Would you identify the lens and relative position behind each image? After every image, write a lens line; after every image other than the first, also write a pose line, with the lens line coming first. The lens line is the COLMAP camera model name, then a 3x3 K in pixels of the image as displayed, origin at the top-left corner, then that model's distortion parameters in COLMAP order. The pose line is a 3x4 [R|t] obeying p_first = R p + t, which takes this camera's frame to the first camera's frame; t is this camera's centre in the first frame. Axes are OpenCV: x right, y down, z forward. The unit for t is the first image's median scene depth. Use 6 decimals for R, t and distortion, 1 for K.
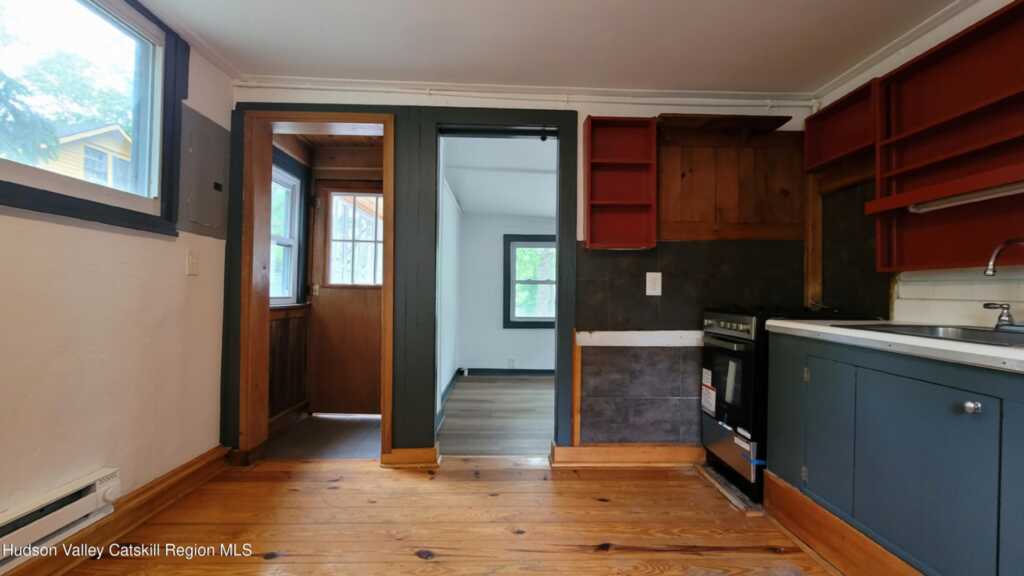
lens RADIAL K [[417.3, 0, 516.3], [0, 417.3, 288.5], [0, 0, 1]] dist [-0.000870, 0.000051]
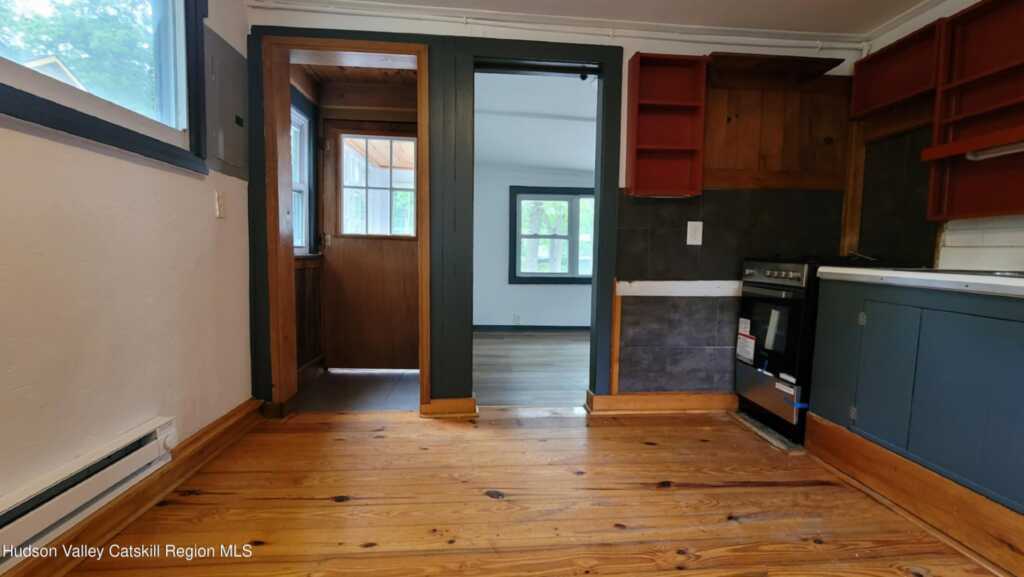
lens RADIAL K [[432.5, 0, 513.7], [0, 432.5, 286.0], [0, 0, 1]] dist [0.000005, 0.000185]
pose [[0.998718, 0.001254, 0.050605, -0.154503], [-0.005621, 0.996257, 0.086257, 0.028792], [-0.050307, -0.086431, 0.994987, -0.002707]]
